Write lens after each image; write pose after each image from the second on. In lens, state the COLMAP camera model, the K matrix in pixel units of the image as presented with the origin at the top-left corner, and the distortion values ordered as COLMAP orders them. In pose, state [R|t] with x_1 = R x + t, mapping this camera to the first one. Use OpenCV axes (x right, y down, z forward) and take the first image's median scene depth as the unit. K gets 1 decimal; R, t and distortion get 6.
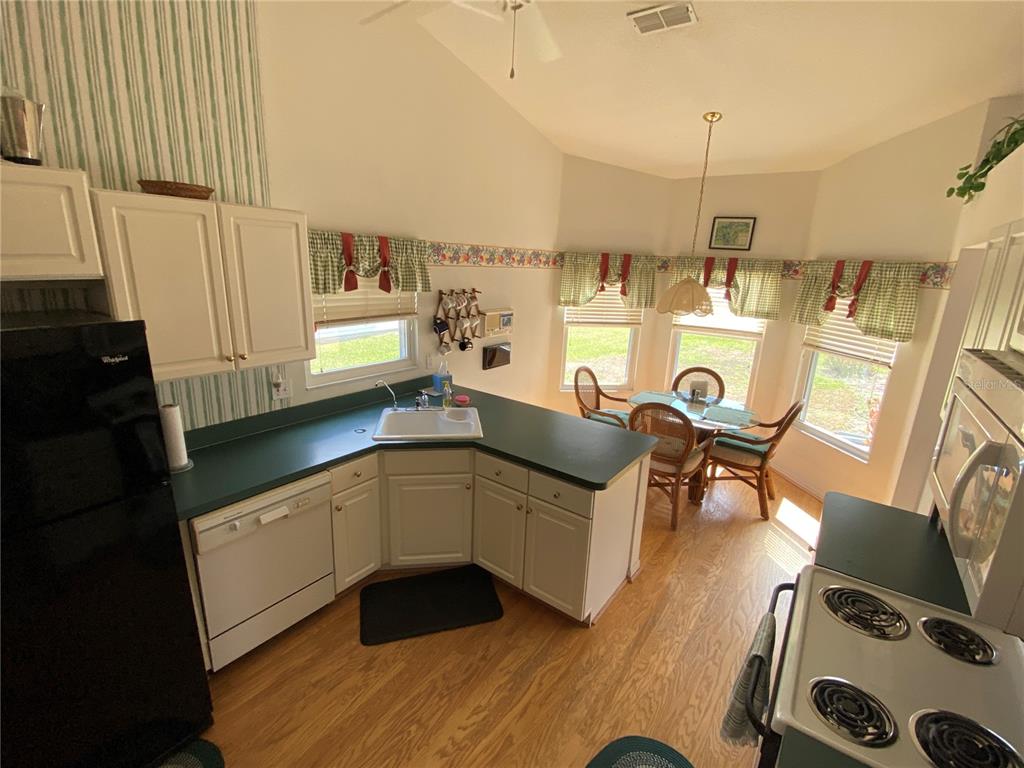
lens RADIAL K [[456.4, 0, 512.0], [0, 456.4, 384.0], [0, 0, 1]] dist [0.034798, -0.040951]
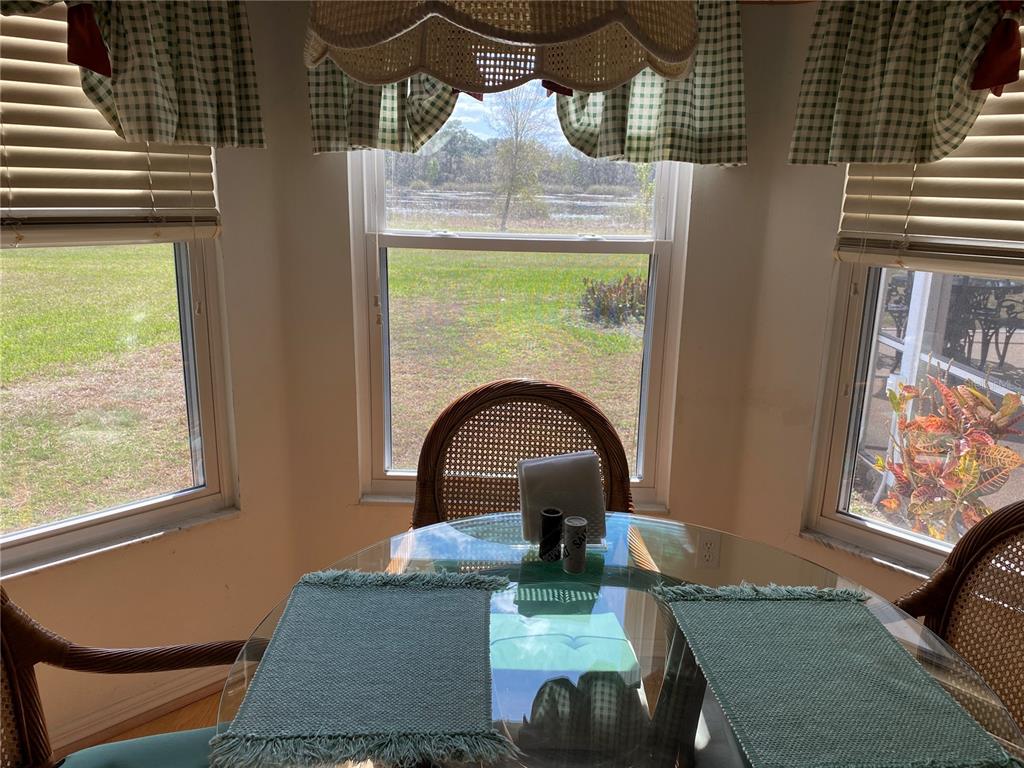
lens RADIAL K [[780.6, 0, 512.0], [0, 780.6, 384.0], [0, 0, 1]] dist [0.000583, 0.000089]
pose [[0.803432, -0.171689, 0.570105, 0.210690], [0.162965, 0.984369, 0.066785, -0.069856], [-0.572660, 0.039250, 0.818853, 0.764692]]
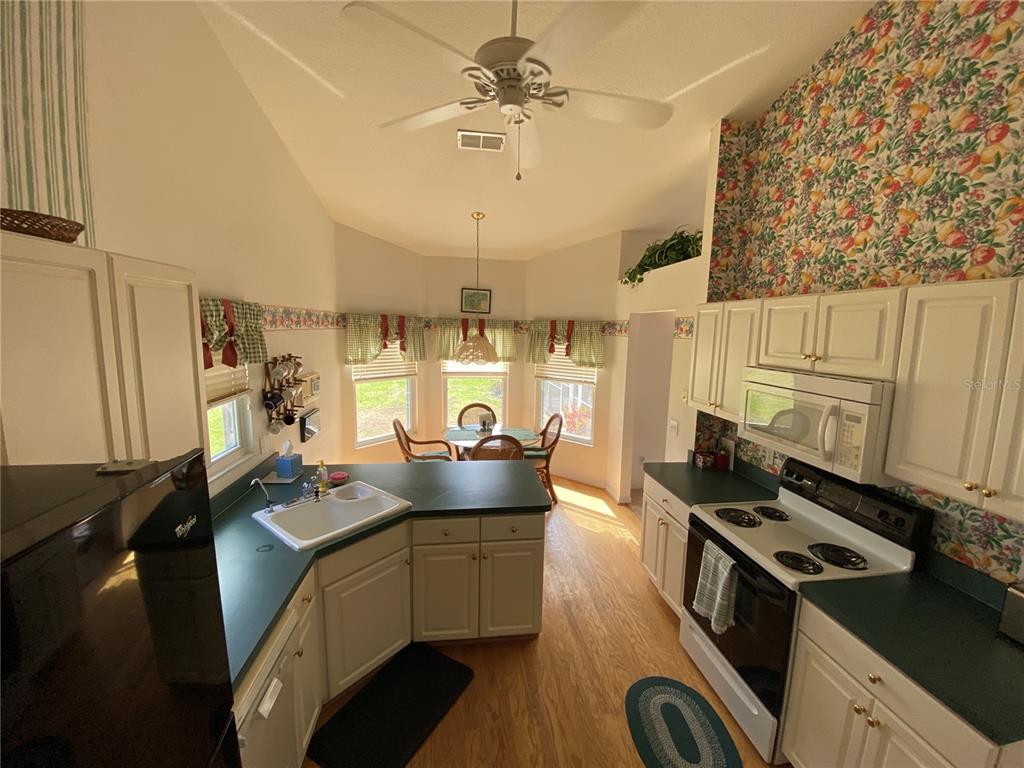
lens RADIAL K [[404.5, 0, 512.0], [0, 404.5, 384.0], [0, 0, 1]] dist [0.001235, 0.000063]
pose [[0.708207, -0.118357, 0.696013, -0.322813], [0.186262, 0.982242, -0.022496, -0.050735], [-0.680991, 0.145573, 0.717676, 0.139894]]
